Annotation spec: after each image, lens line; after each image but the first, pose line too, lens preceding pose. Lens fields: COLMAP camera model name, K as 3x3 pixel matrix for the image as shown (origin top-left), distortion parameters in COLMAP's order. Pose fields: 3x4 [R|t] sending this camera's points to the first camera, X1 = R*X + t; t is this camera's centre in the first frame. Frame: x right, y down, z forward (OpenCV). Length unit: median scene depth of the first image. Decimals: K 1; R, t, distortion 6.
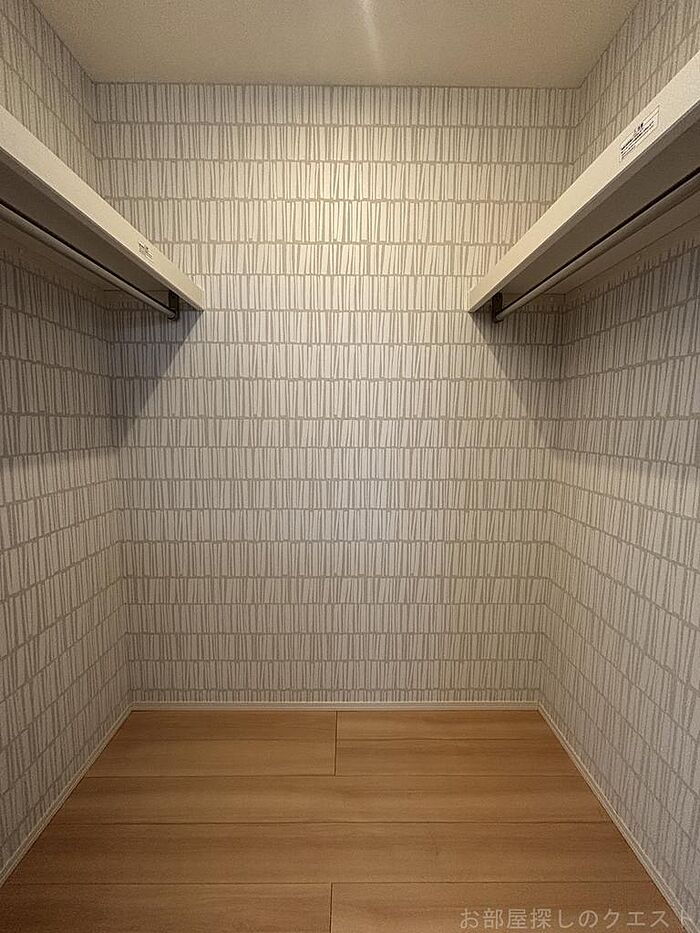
lens RADIAL K [[377.5, 0, 350.9], [0, 377.5, 469.7], [0, 0, 1]] dist [0.001009, 0.000810]
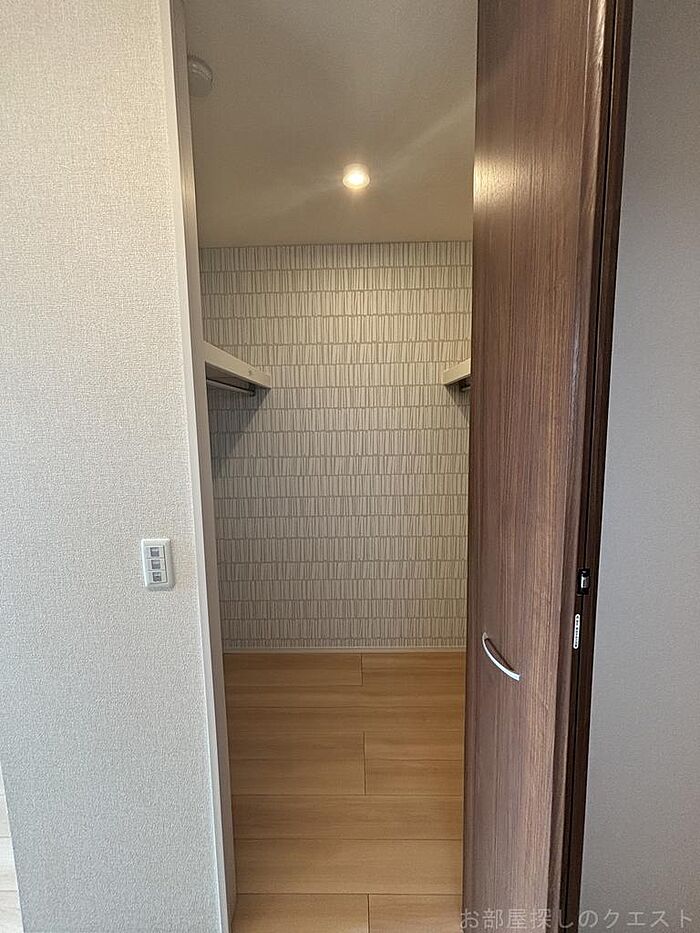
lens RADIAL K [[377.5, 0, 350.0], [0, 377.5, 459.3], [0, 0, 1]] dist [0.001009, 0.000810]
pose [[0.999460, -0.018735, -0.026989, -0.030927], [0.018591, 0.999812, -0.005584, -0.117093], [0.027089, 0.005079, 0.999620, -0.523388]]
